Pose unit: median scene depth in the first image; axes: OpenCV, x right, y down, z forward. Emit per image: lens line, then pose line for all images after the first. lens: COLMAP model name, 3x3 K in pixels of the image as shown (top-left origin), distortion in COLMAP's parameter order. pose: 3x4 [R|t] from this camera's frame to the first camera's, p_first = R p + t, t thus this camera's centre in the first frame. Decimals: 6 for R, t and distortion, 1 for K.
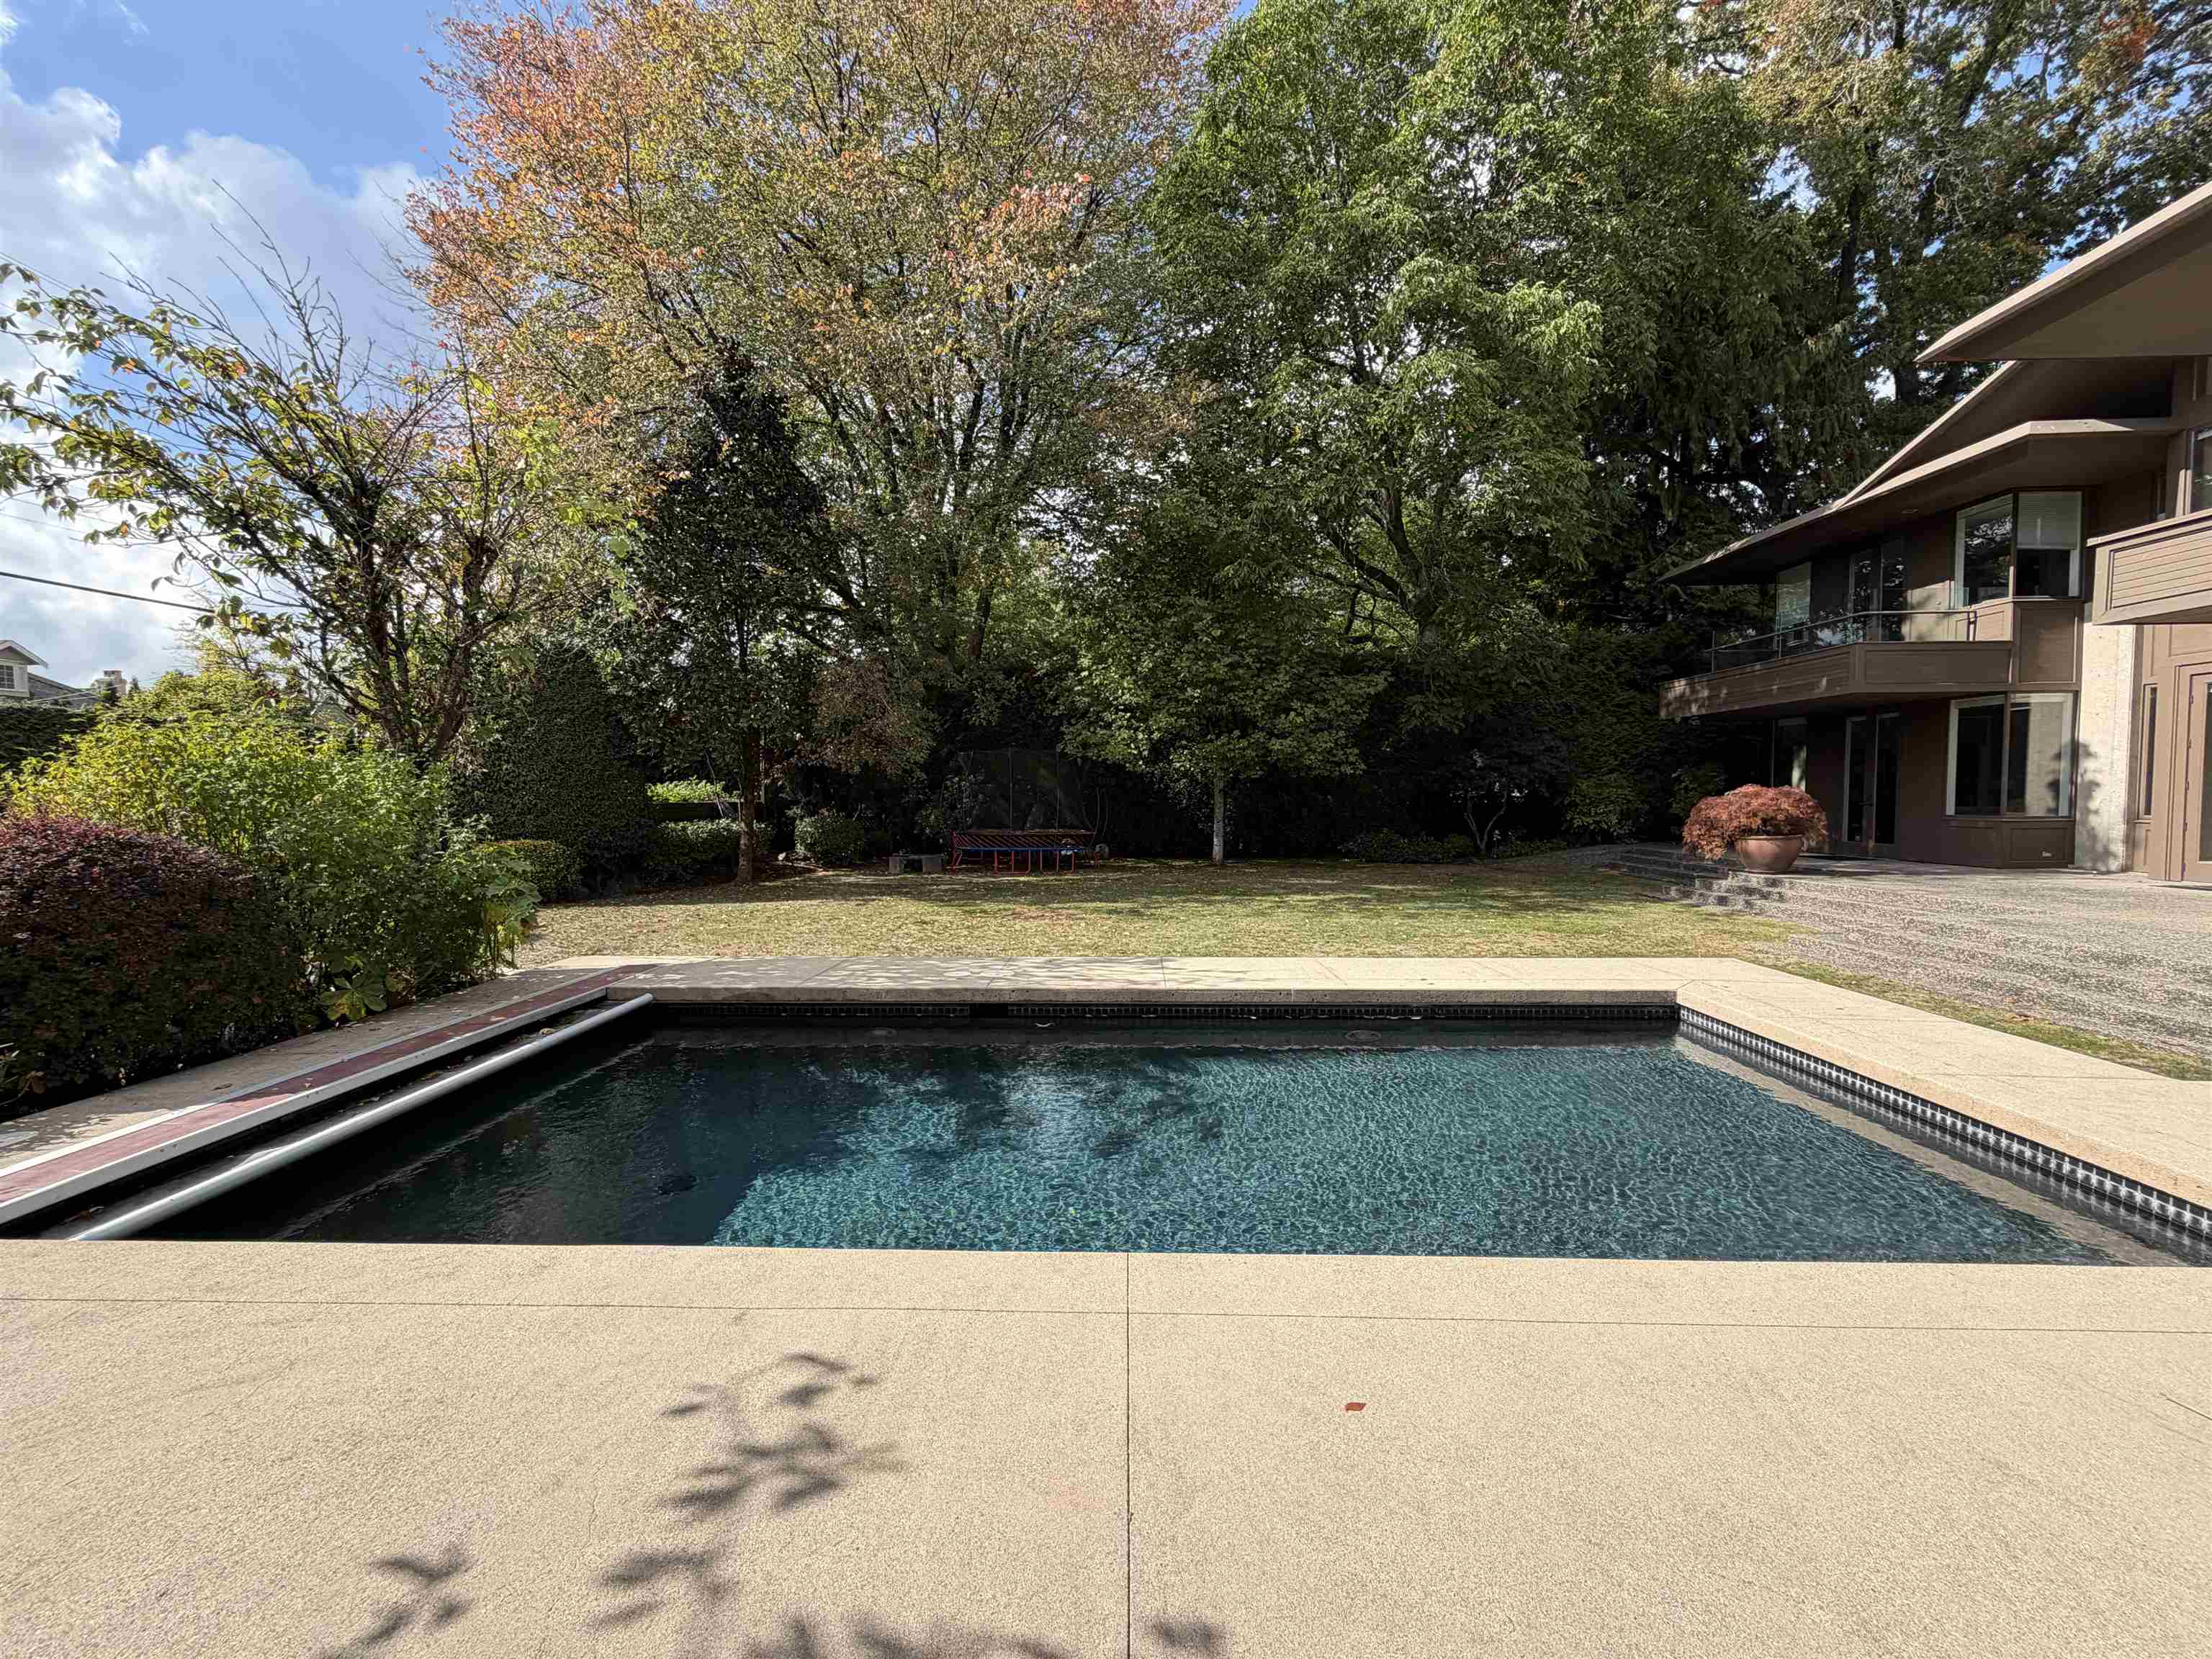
lens RADIAL K [[888.0, 0, 1106.0], [0, 888.0, 829.5], [0, 0, 1]] dist [-0.000080, -0.000033]
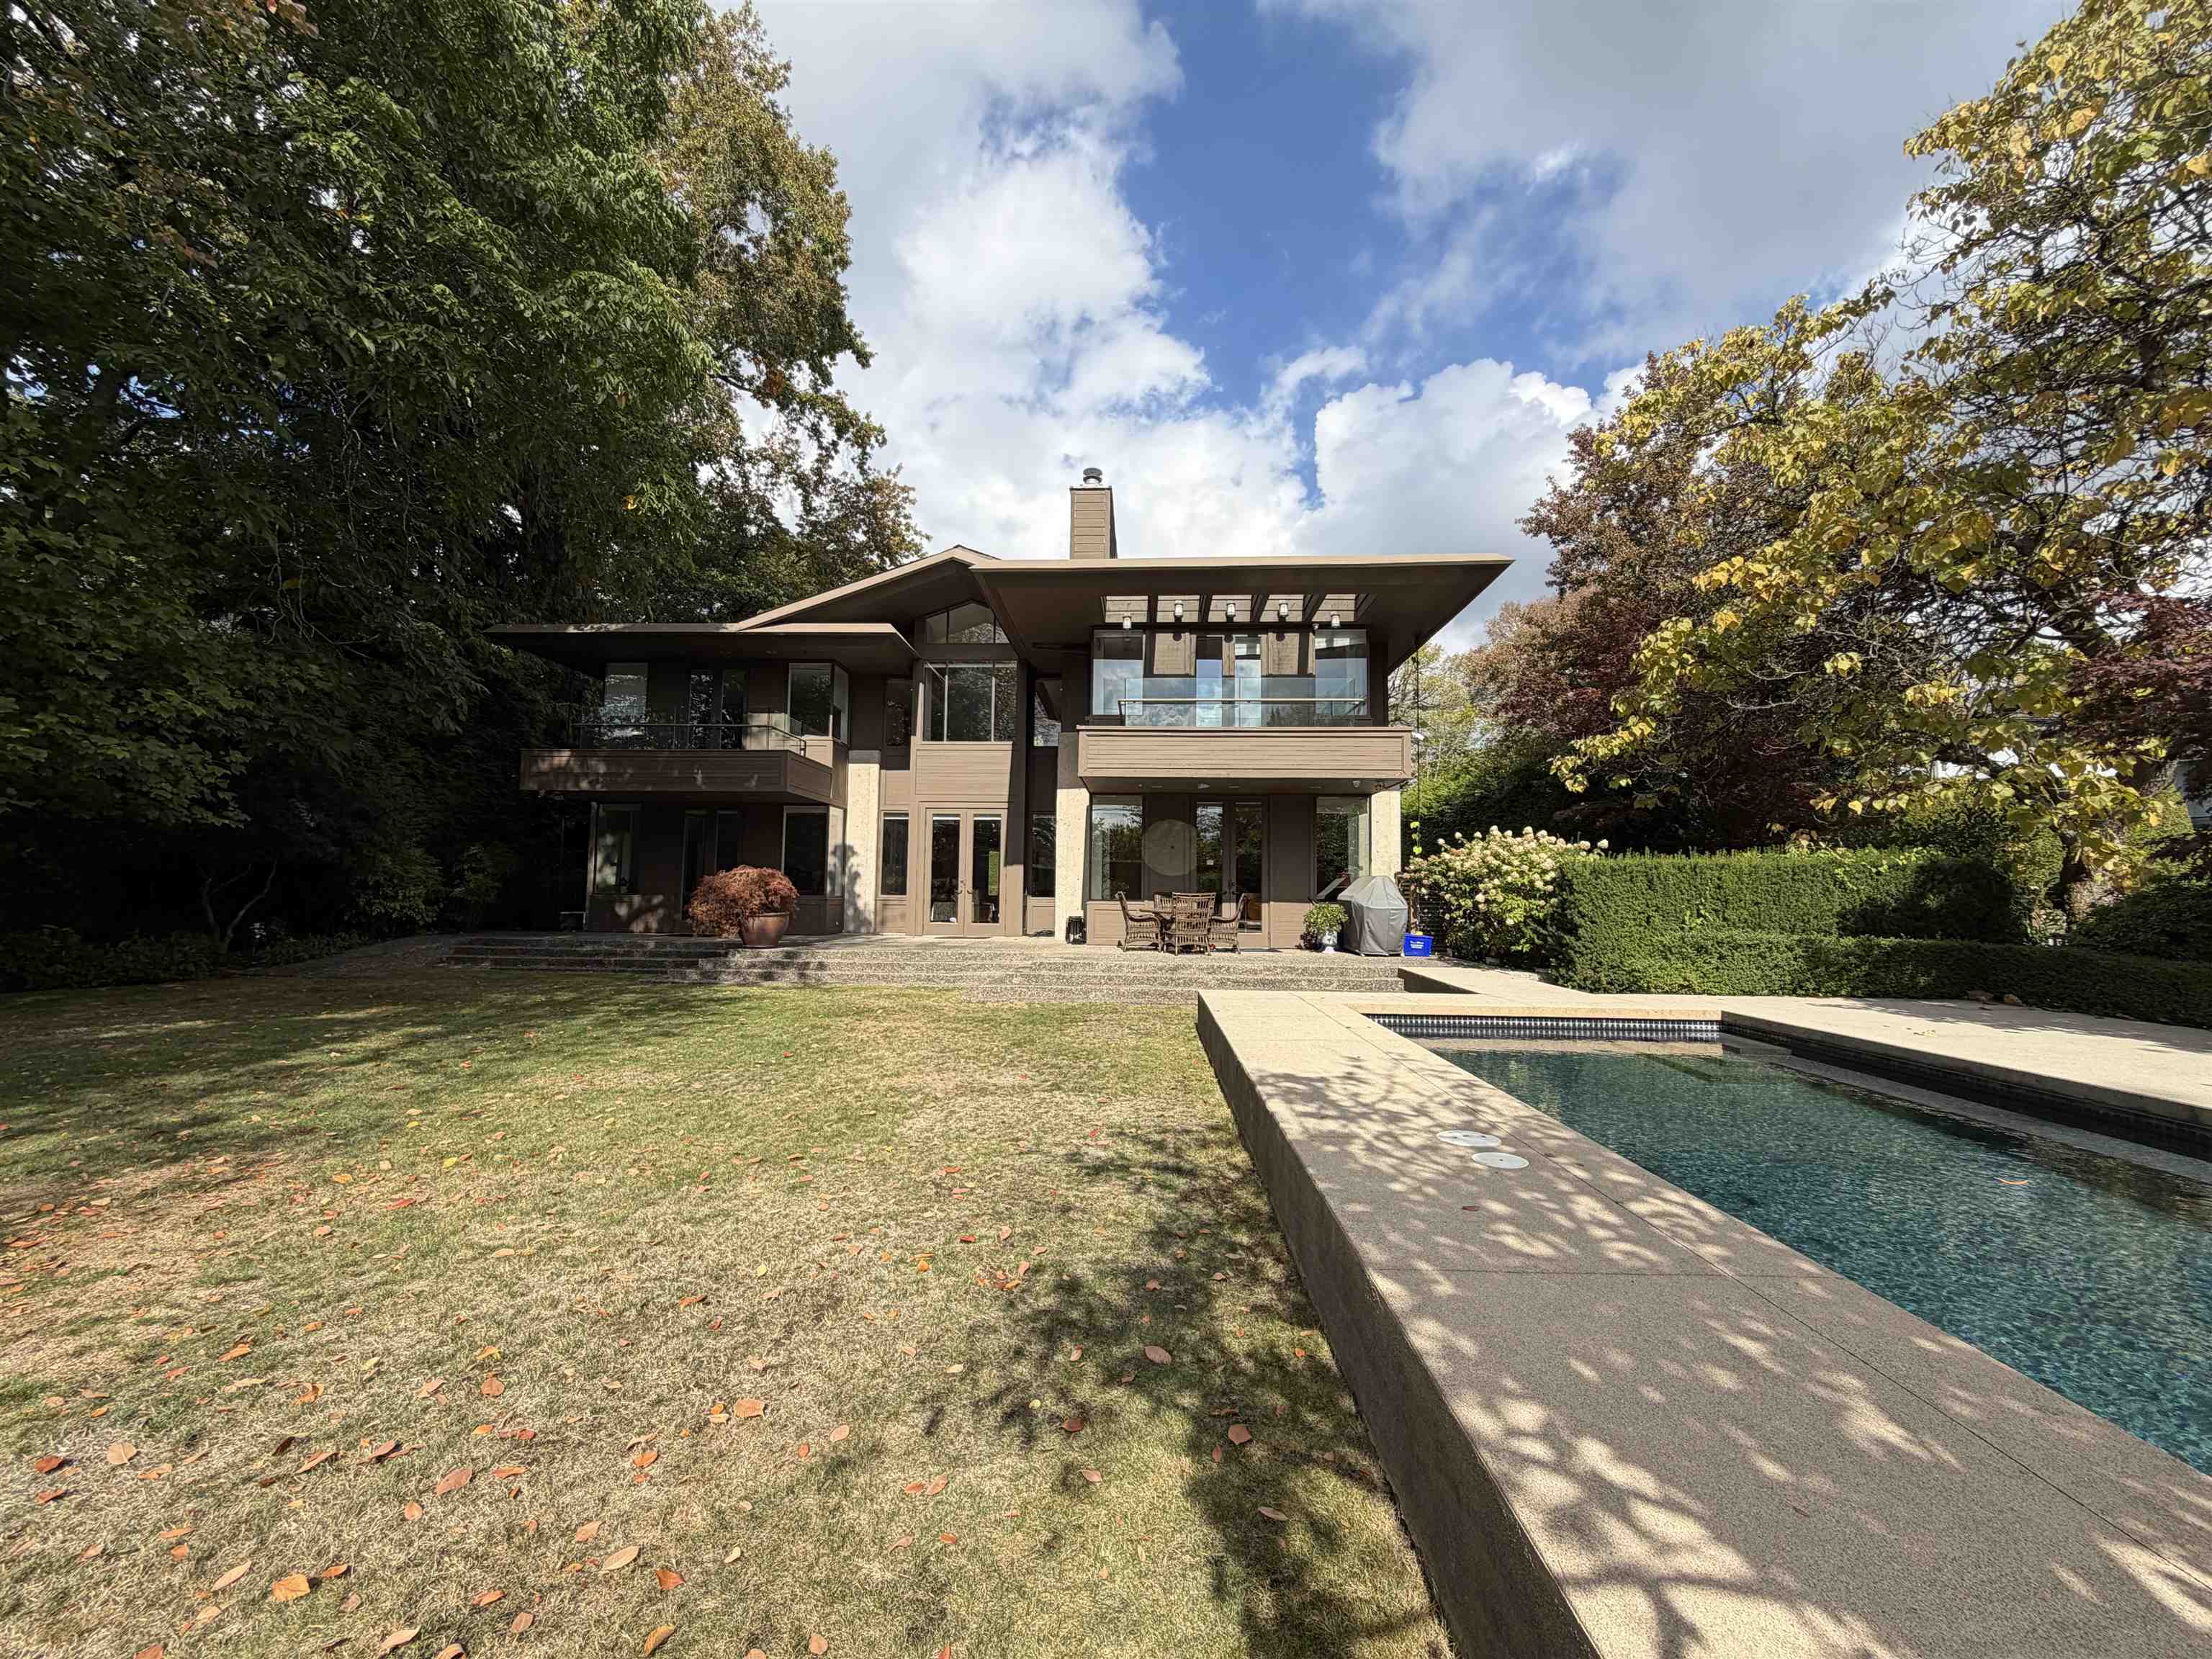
lens RADIAL K [[888.0, 0, 1106.0], [0, 888.0, 829.5], [0, 0, 1]] dist [-0.000080, -0.000033]
pose [[0.016232, 0.075184, 0.997038, -0.304537], [0.029334, 0.996704, -0.075637, -0.000669], [-0.999438, 0.030475, 0.013973, 0.506790]]
